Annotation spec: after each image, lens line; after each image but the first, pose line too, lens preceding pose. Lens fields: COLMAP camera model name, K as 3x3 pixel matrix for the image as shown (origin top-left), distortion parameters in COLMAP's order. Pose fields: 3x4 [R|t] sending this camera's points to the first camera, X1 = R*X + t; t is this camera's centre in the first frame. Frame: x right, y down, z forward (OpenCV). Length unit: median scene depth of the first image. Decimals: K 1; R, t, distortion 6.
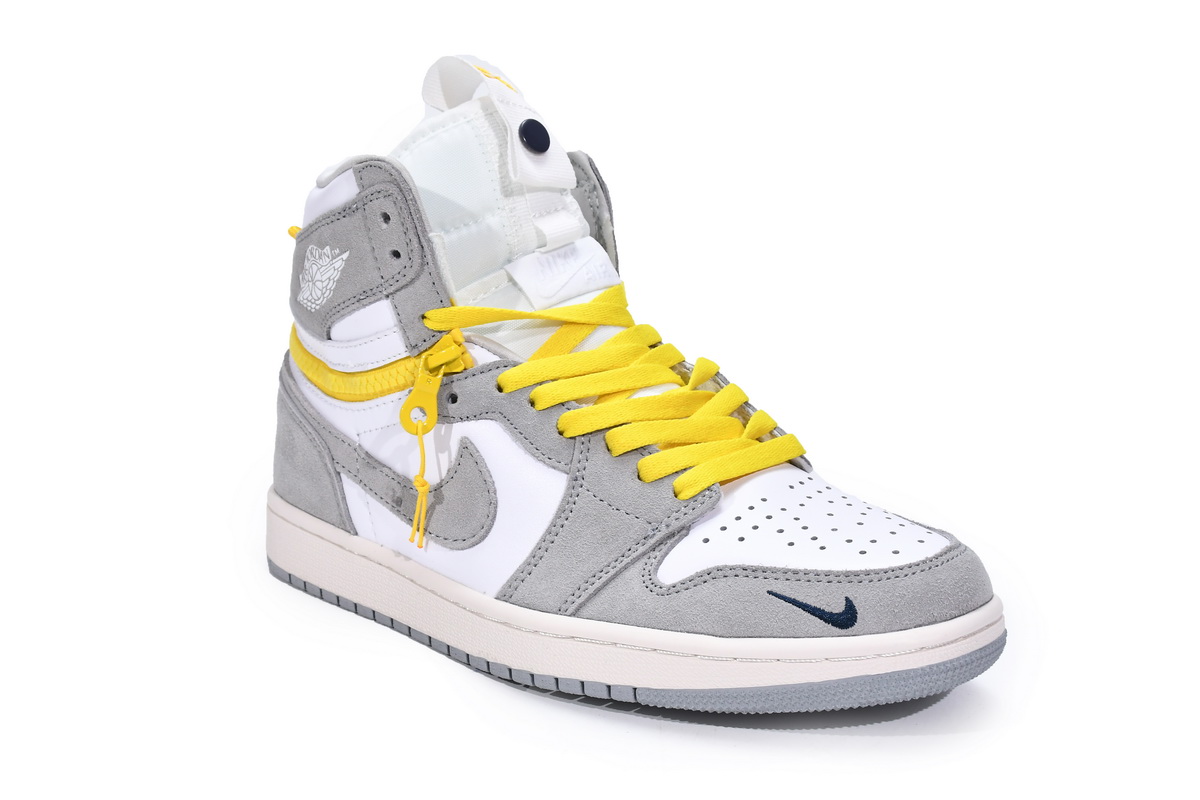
lens RADIAL K [[1532.3, 0, 600.0], [0, 1532.3, 400.0], [0, 0, 1]] dist [0.006245, -0.002164]
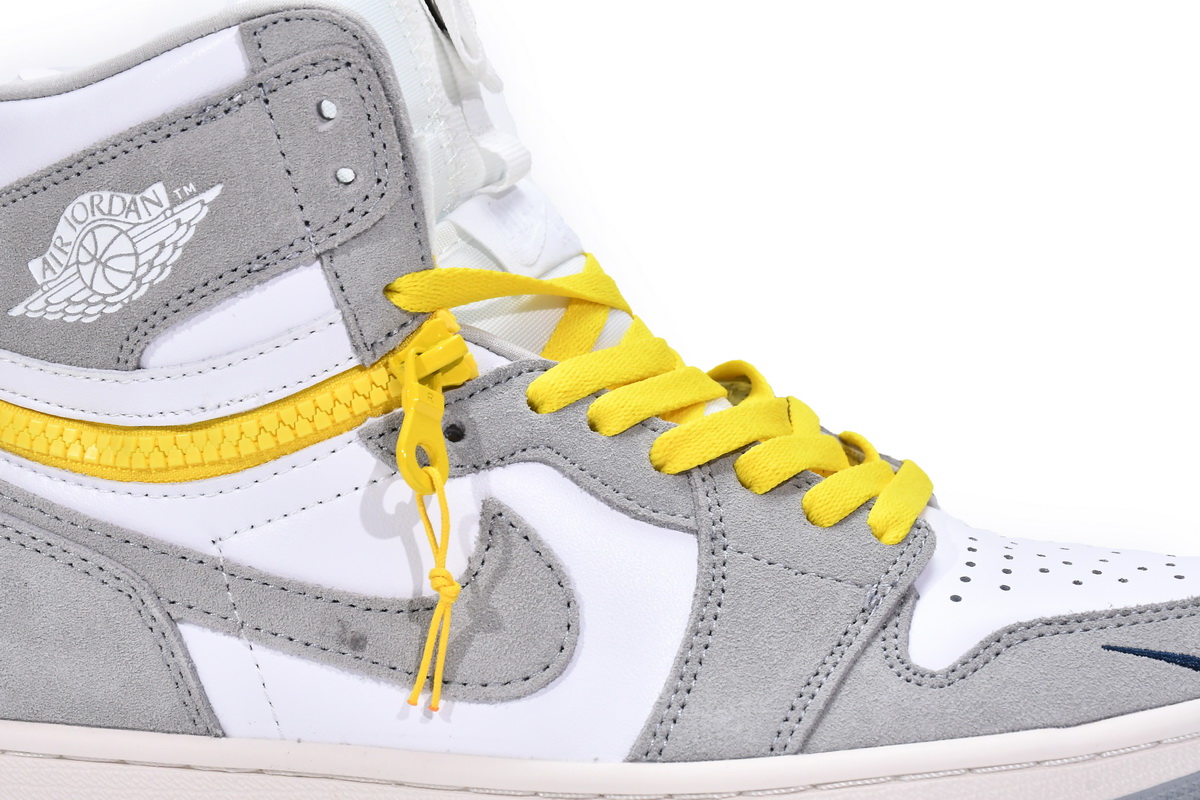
lens RADIAL K [[2618.8, 0, 600.0], [0, 2618.8, 400.0], [0, 0, 1]] dist [-0.134500, 0.208212]
pose [[0.821953, -0.051809, 0.567193, -0.590189], [0.154014, 0.978972, -0.133768, 0.122409], [-0.548336, 0.197307, 0.812649, 0.202091]]
